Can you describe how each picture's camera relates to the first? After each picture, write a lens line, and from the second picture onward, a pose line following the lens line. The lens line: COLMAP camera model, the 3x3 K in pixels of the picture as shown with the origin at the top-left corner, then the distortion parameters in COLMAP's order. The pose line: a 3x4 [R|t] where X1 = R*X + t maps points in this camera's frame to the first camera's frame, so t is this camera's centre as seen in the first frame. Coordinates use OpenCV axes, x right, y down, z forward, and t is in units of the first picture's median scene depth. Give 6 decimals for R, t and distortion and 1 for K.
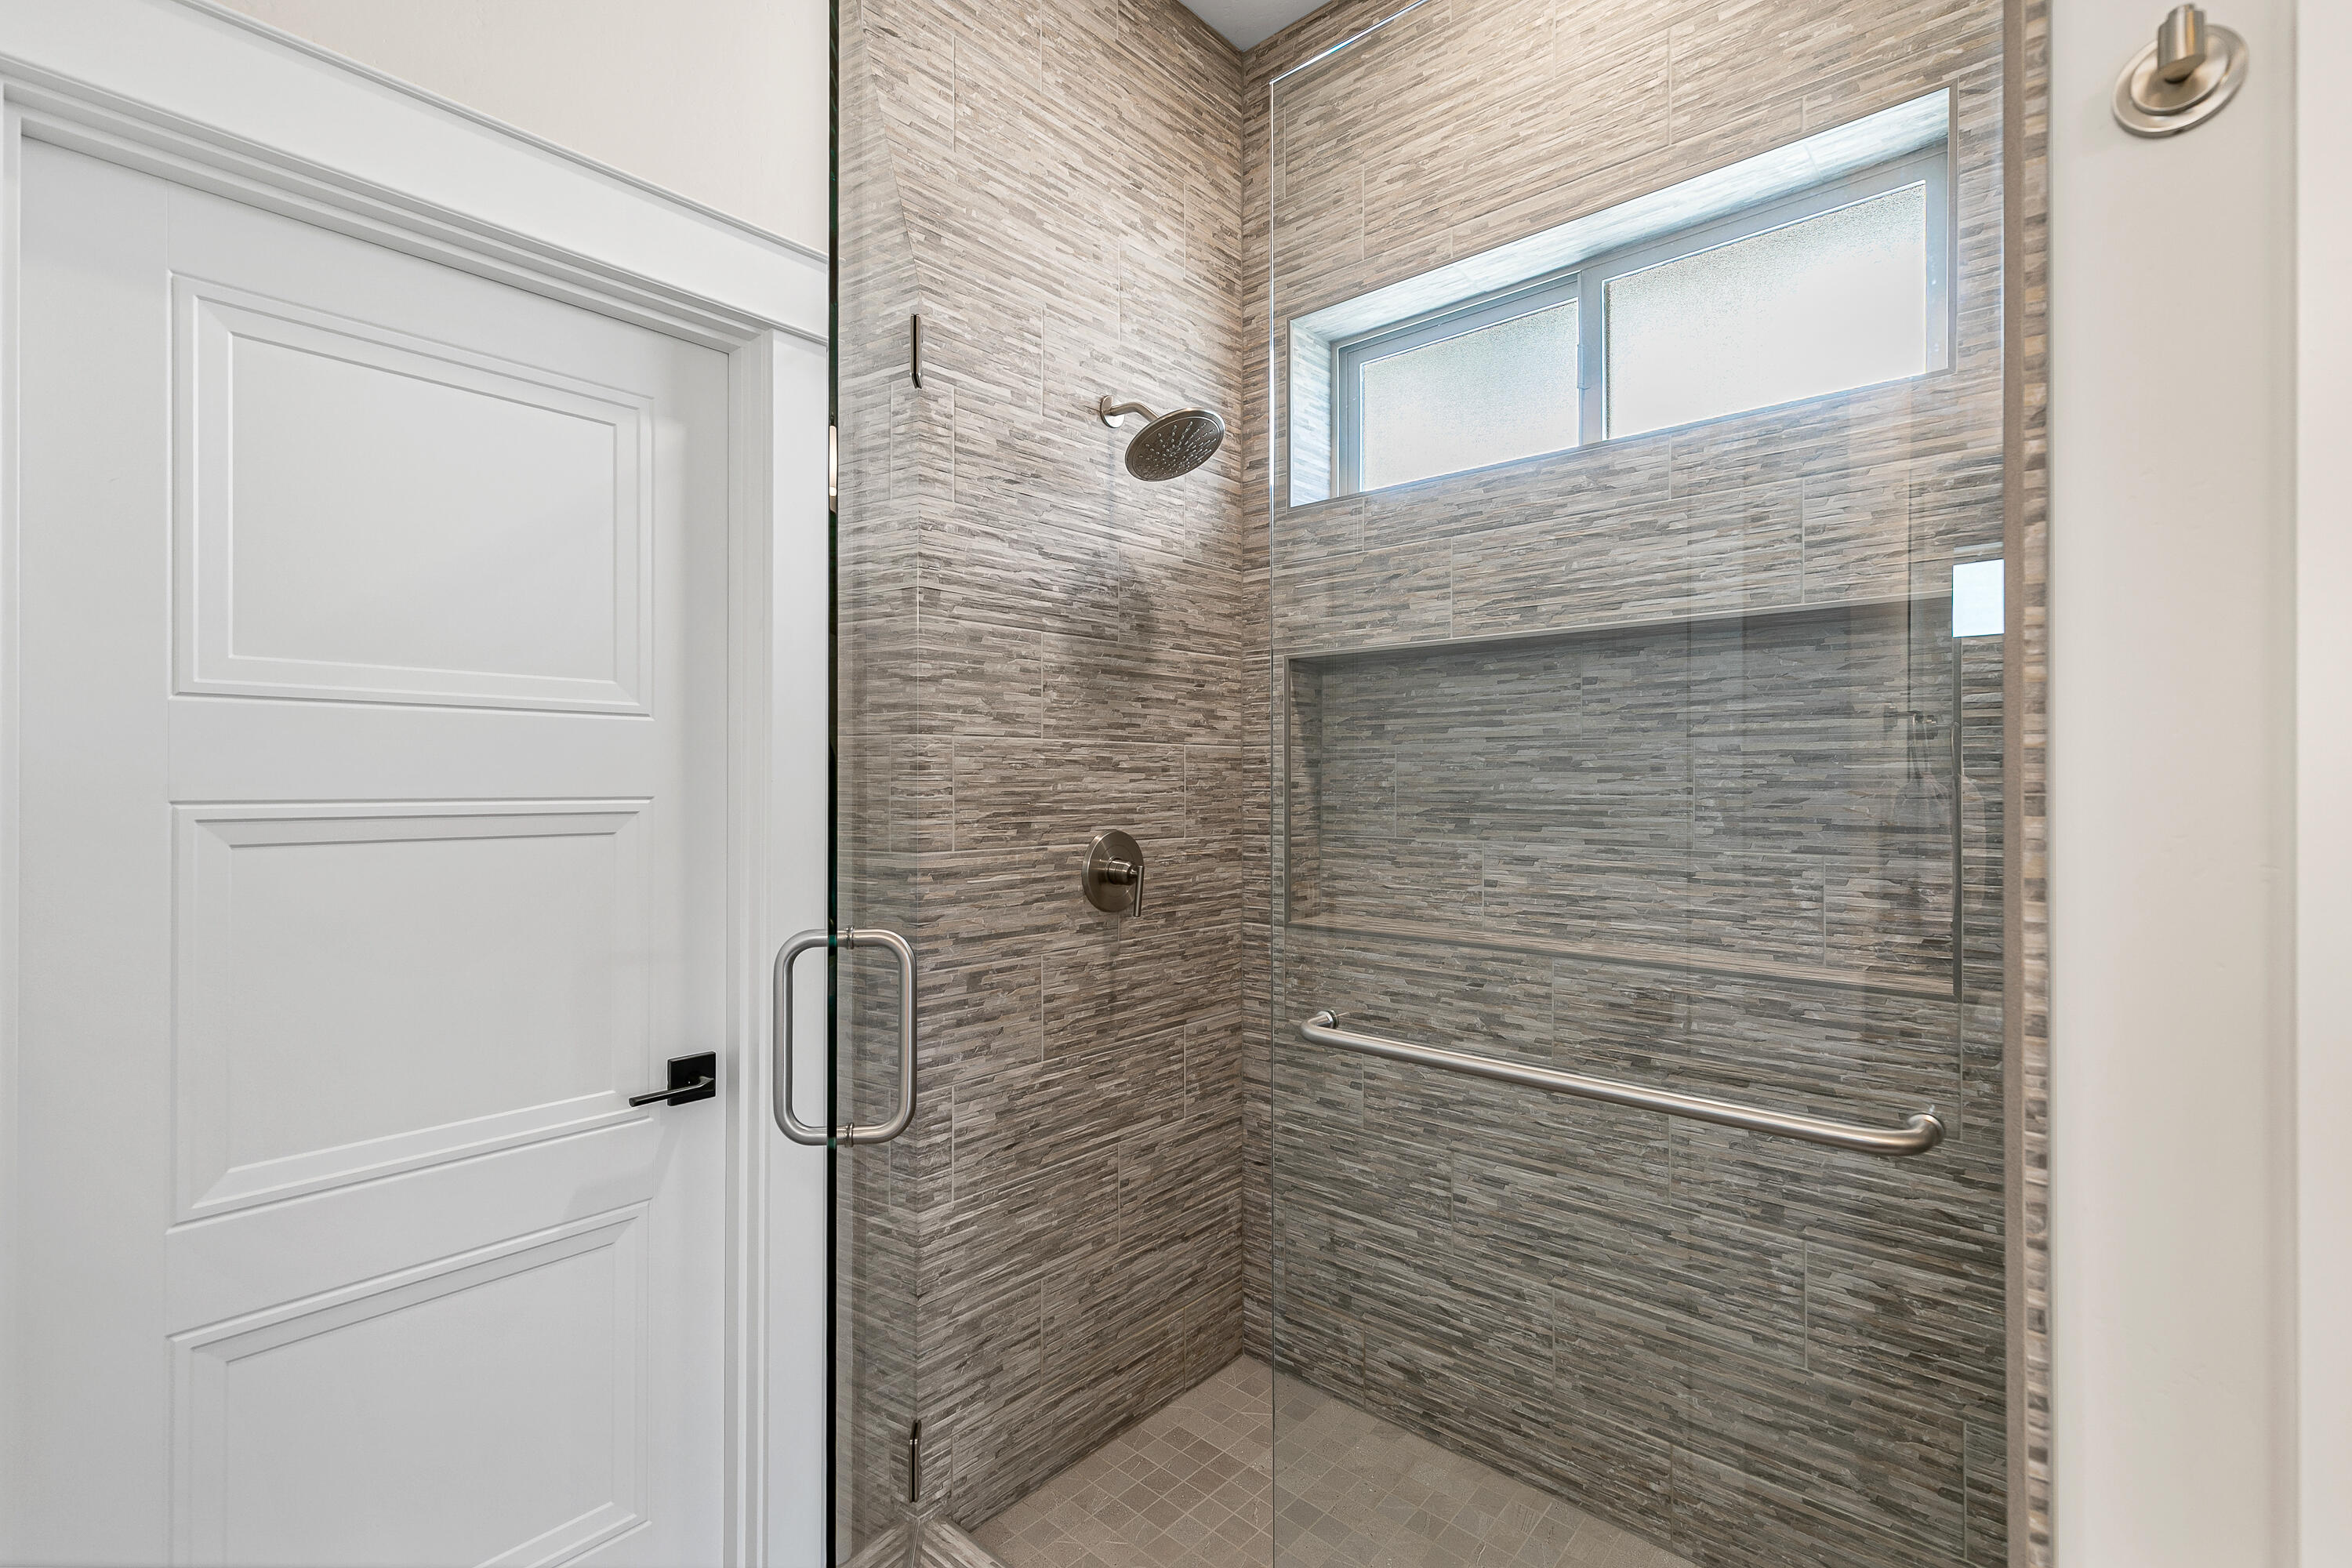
lens RADIAL K [[1068.8, 0, 1169.2], [0, 1068.8, 789.1], [0, 0, 1]] dist [0.013158, -0.001827]
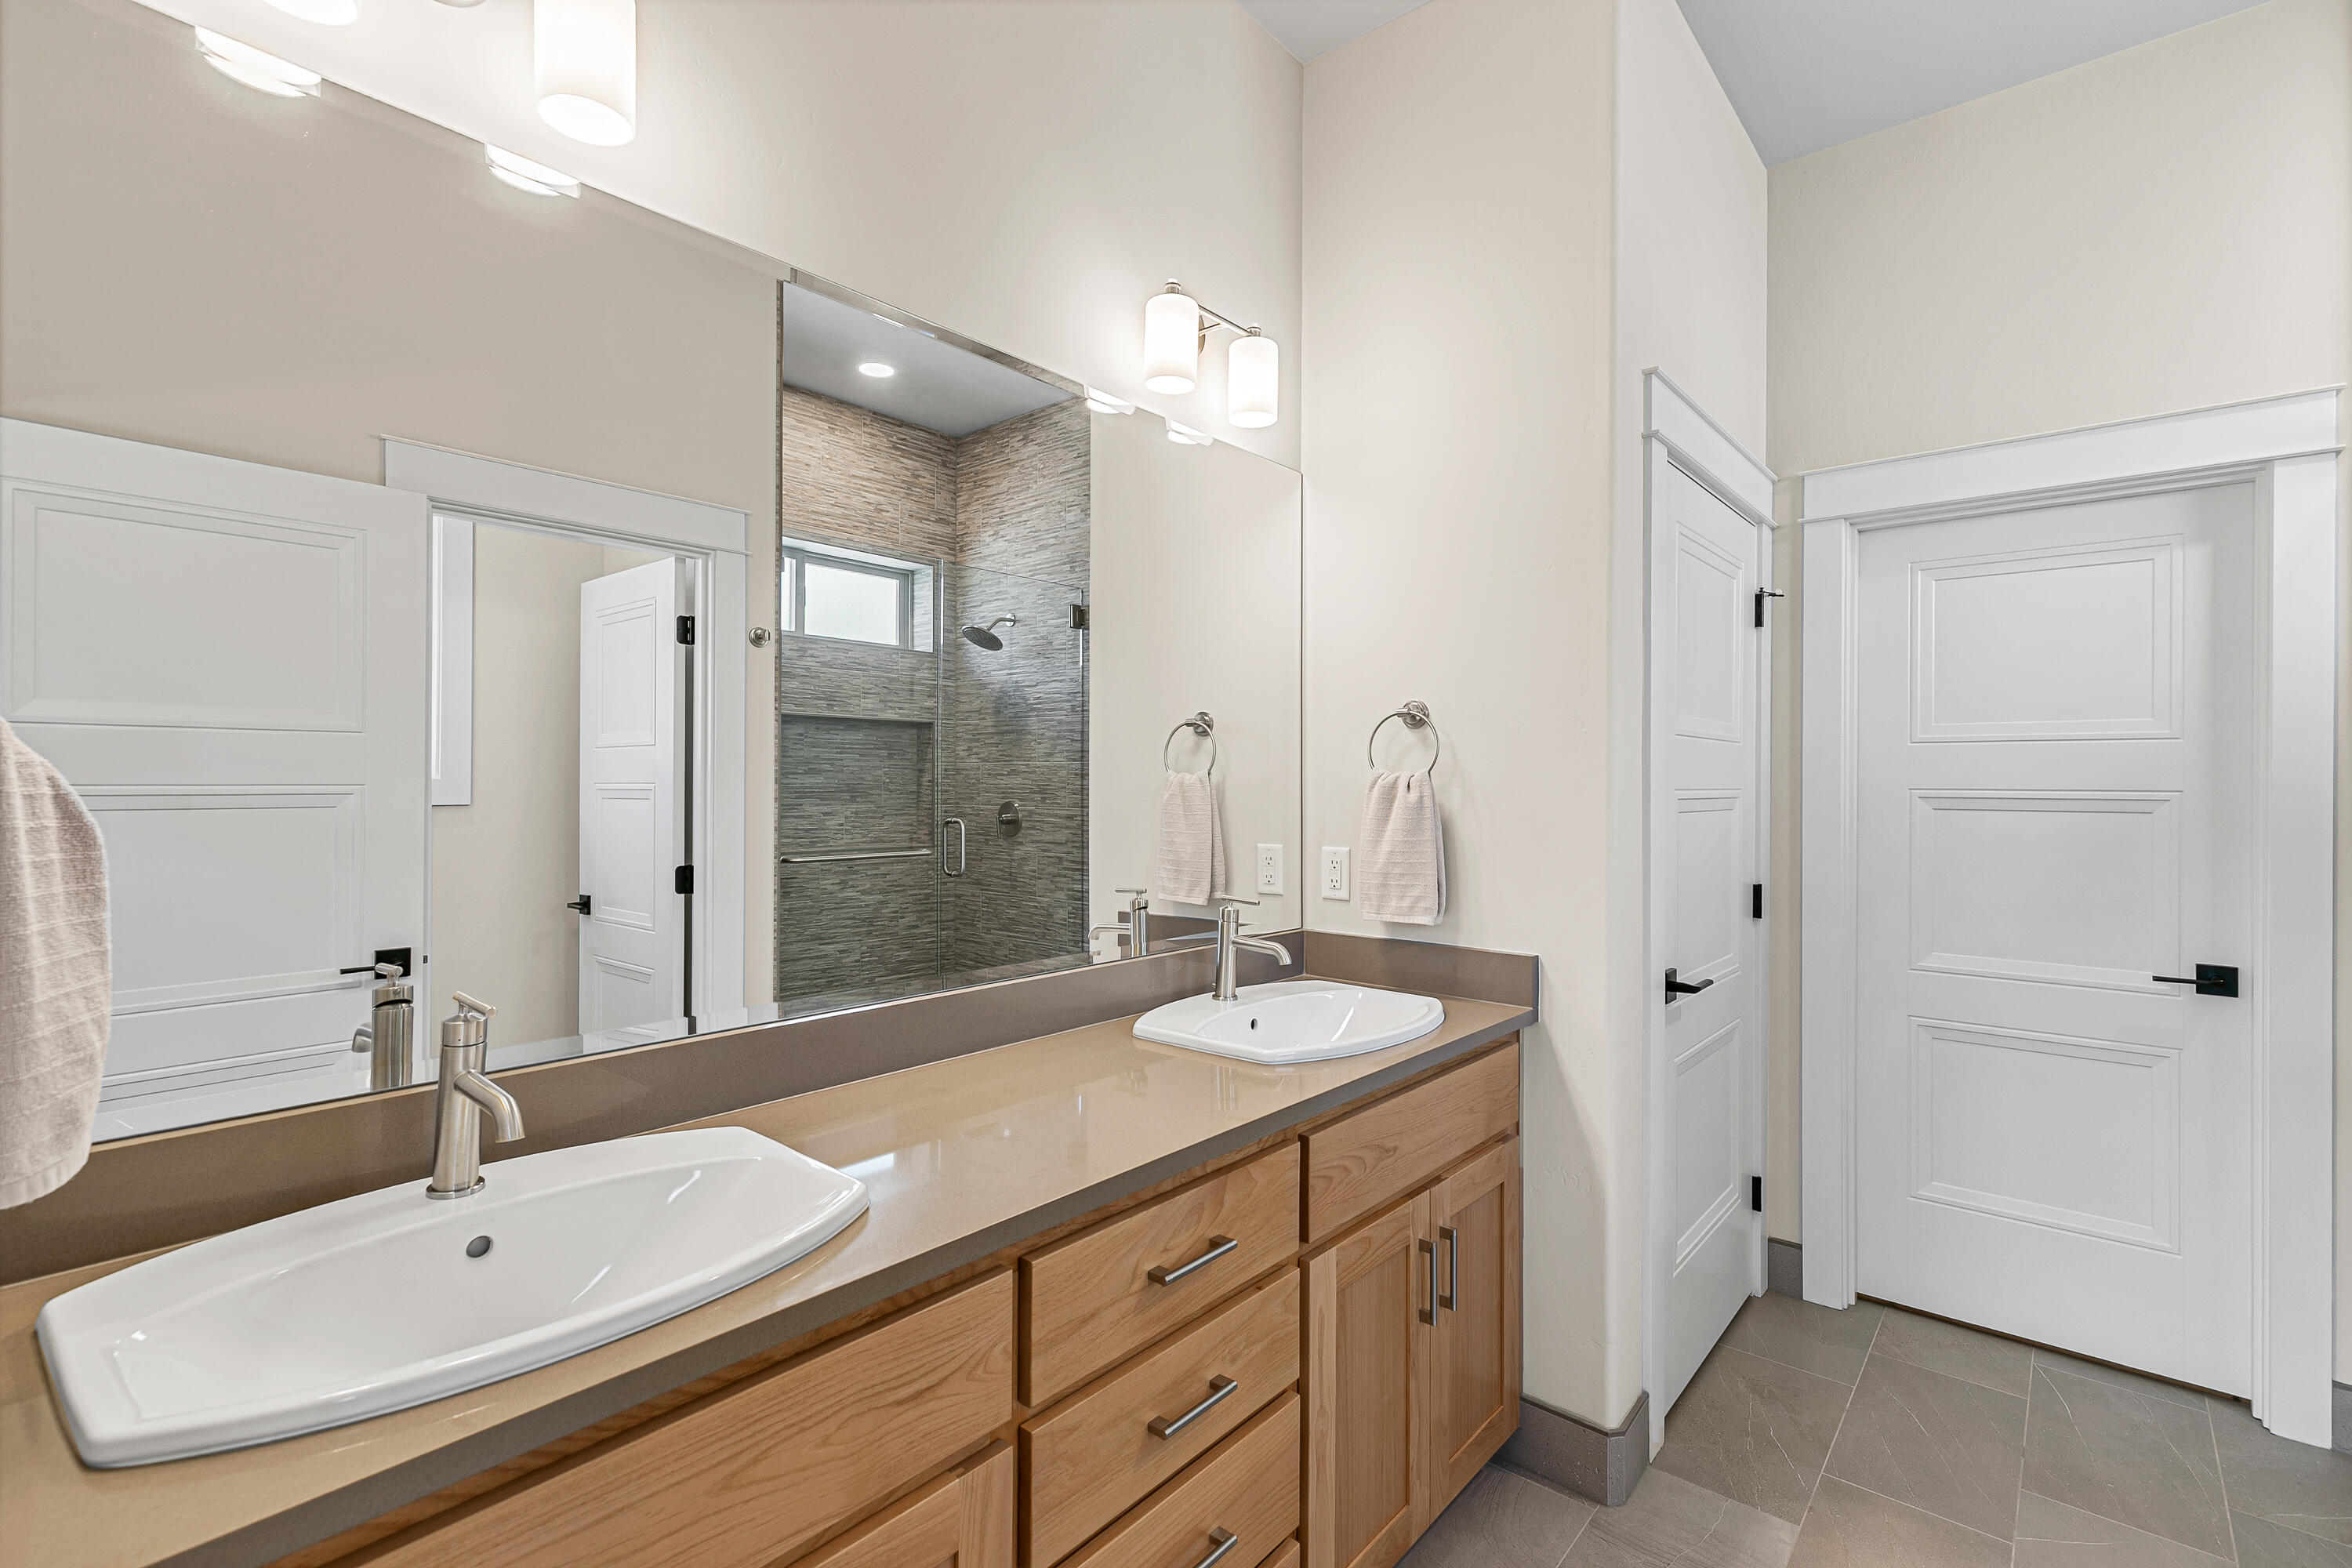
lens RADIAL K [[1068.8, 0, 1185.8], [0, 1068.8, 779.7], [0, 0, 1]] dist [0.013158, -0.001827]
pose [[0.026004, 0.002454, -0.999659, 1.058747], [-0.006084, 0.999979, 0.002297, -0.003303], [0.999643, 0.006023, 0.026018, -0.489482]]
